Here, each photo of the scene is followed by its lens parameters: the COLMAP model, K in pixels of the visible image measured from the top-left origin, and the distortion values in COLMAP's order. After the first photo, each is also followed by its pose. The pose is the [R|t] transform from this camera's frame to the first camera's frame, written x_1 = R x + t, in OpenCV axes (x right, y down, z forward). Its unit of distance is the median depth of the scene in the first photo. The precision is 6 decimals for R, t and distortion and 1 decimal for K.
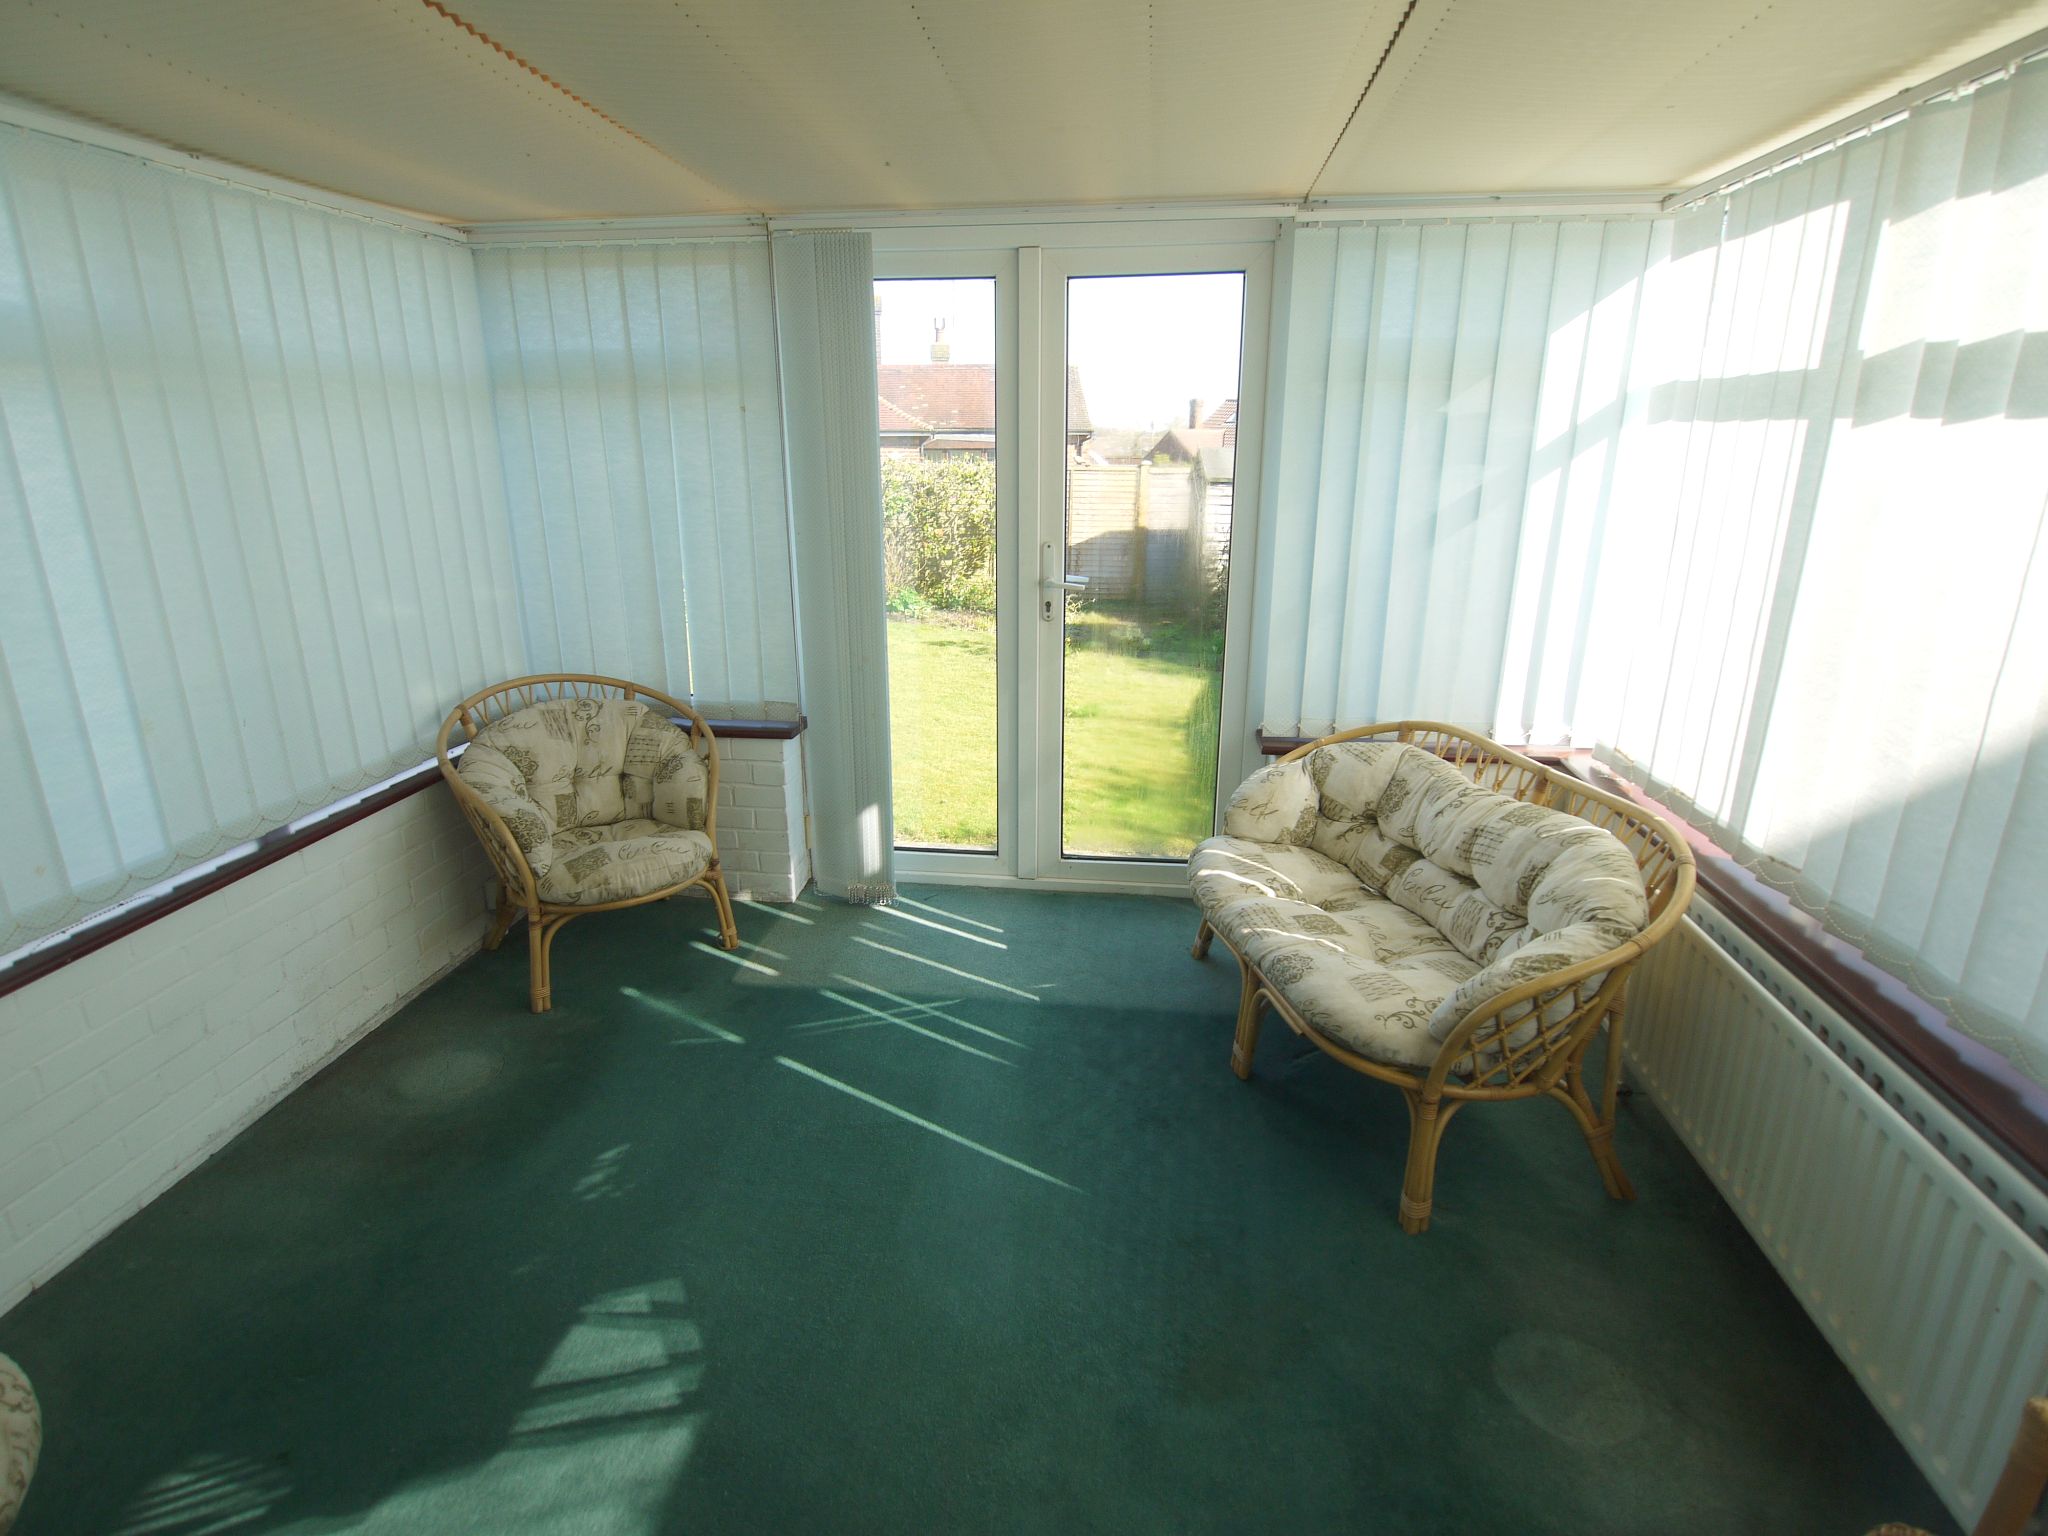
lens RADIAL K [[1095.2, 0, 1027.0], [0, 1095.2, 767.2], [0, 0, 1]] dist [-0.033158, -0.000346]
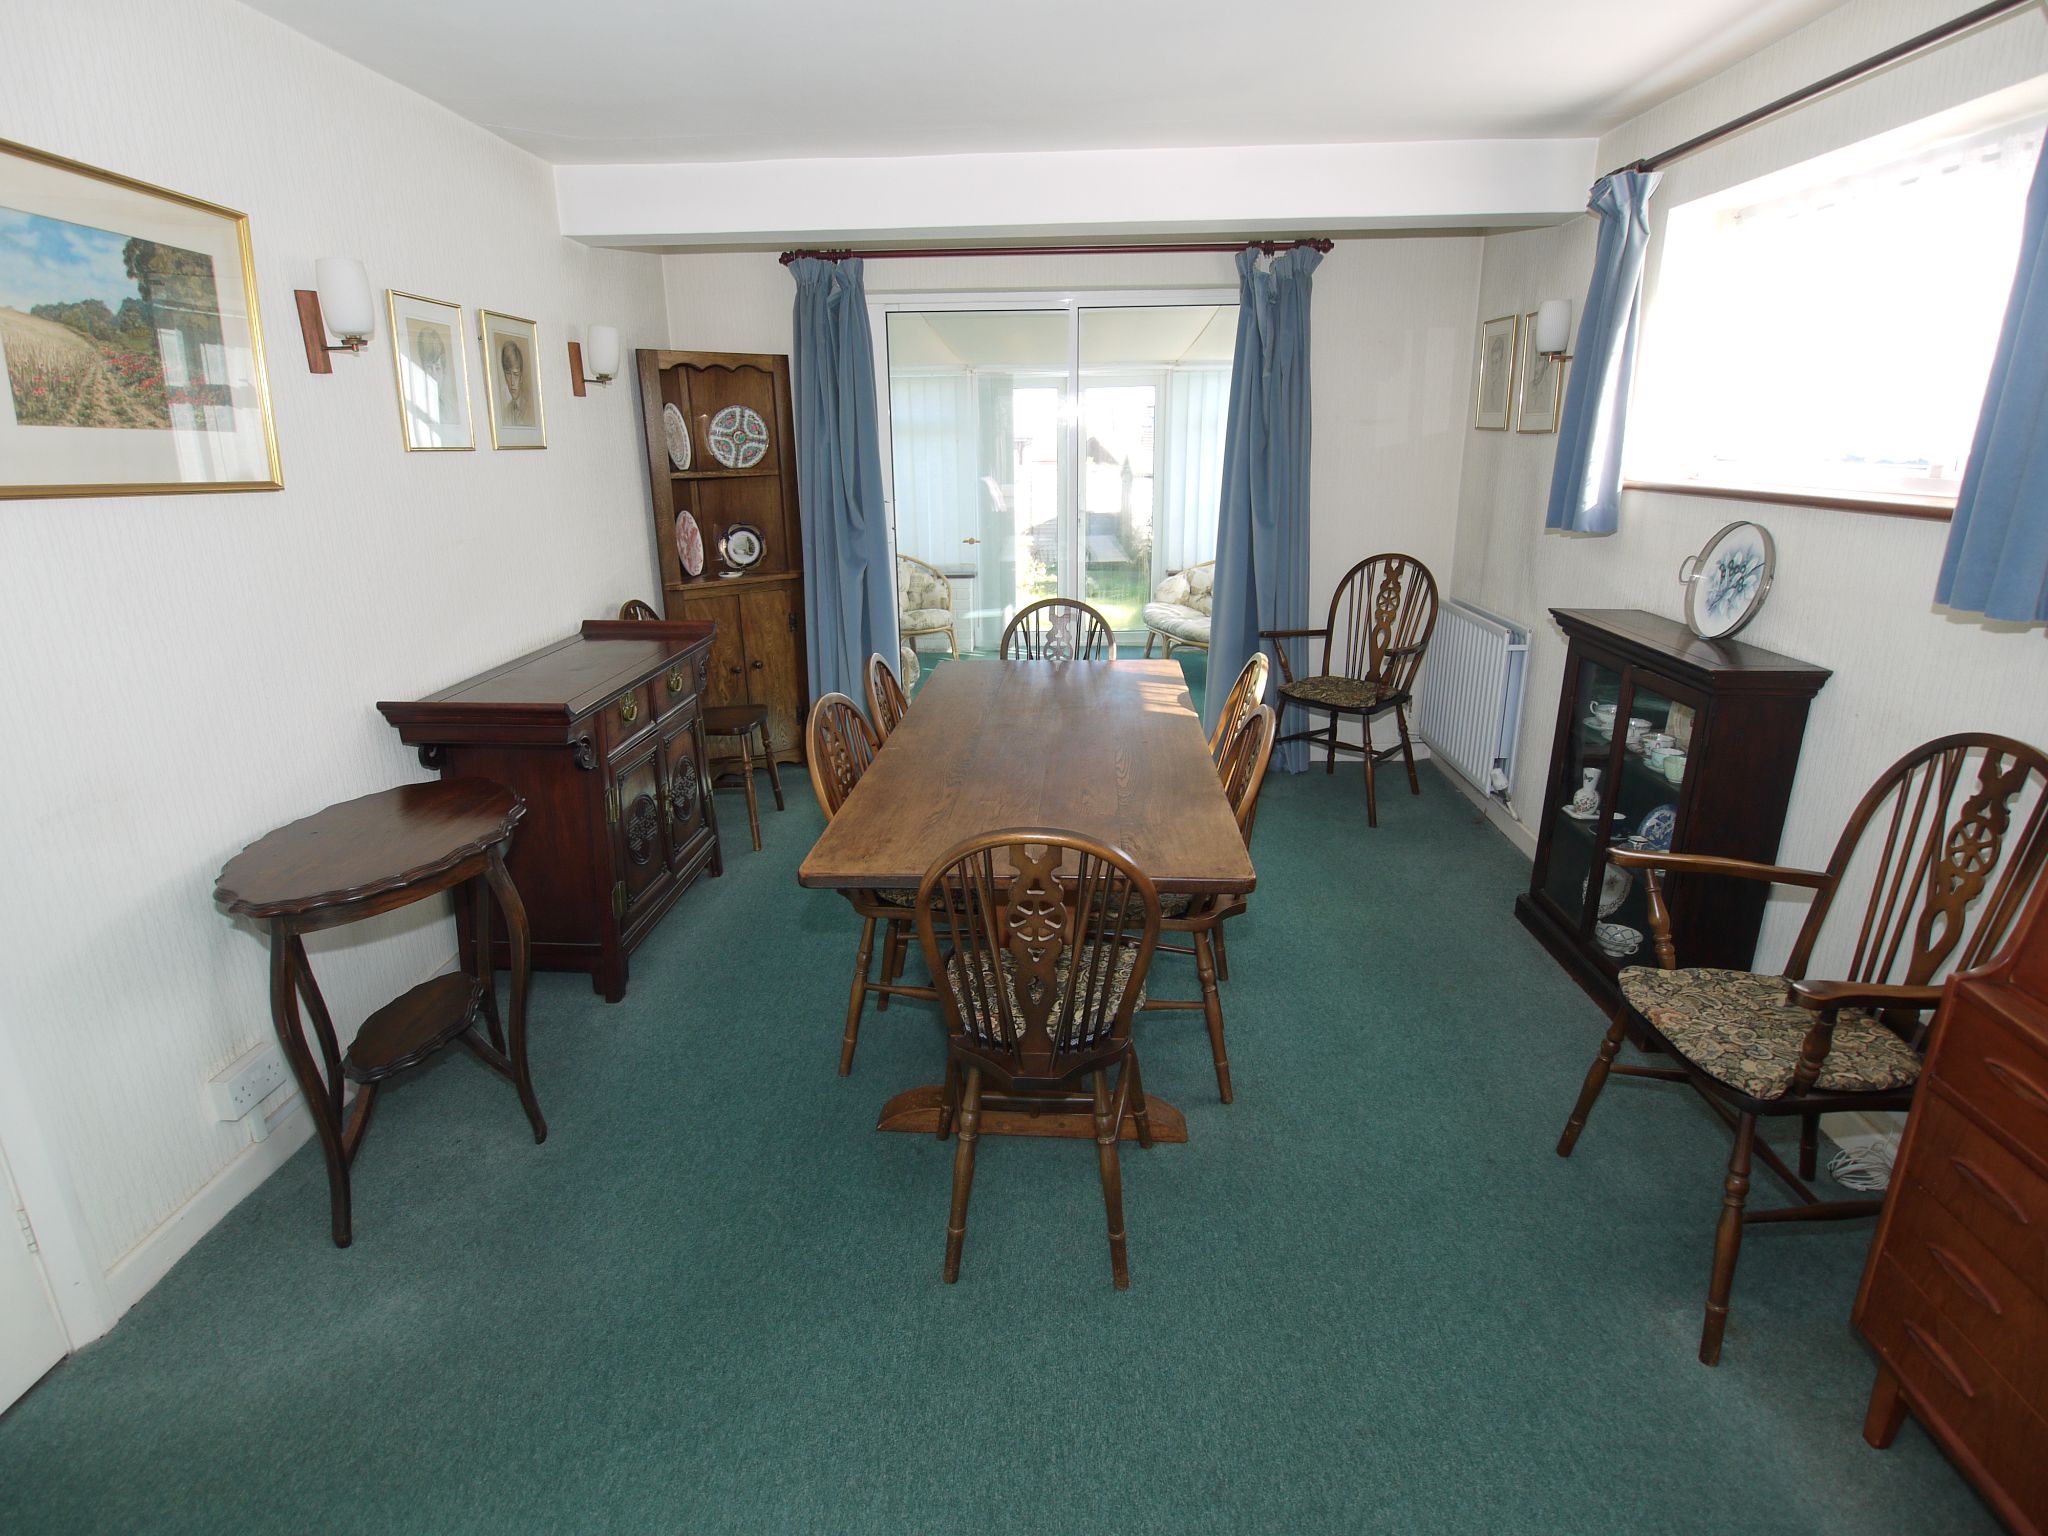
lens RADIAL K [[1095.2, 0, 1020.9], [0, 1095.2, 771.2], [0, 0, 1]] dist [-0.033158, -0.000346]
pose [[0.997544, -0.033921, 0.061276, -0.286806], [0.034117, 0.999416, -0.002151, 0.423883], [-0.061167, 0.004236, 0.998119, -1.463582]]
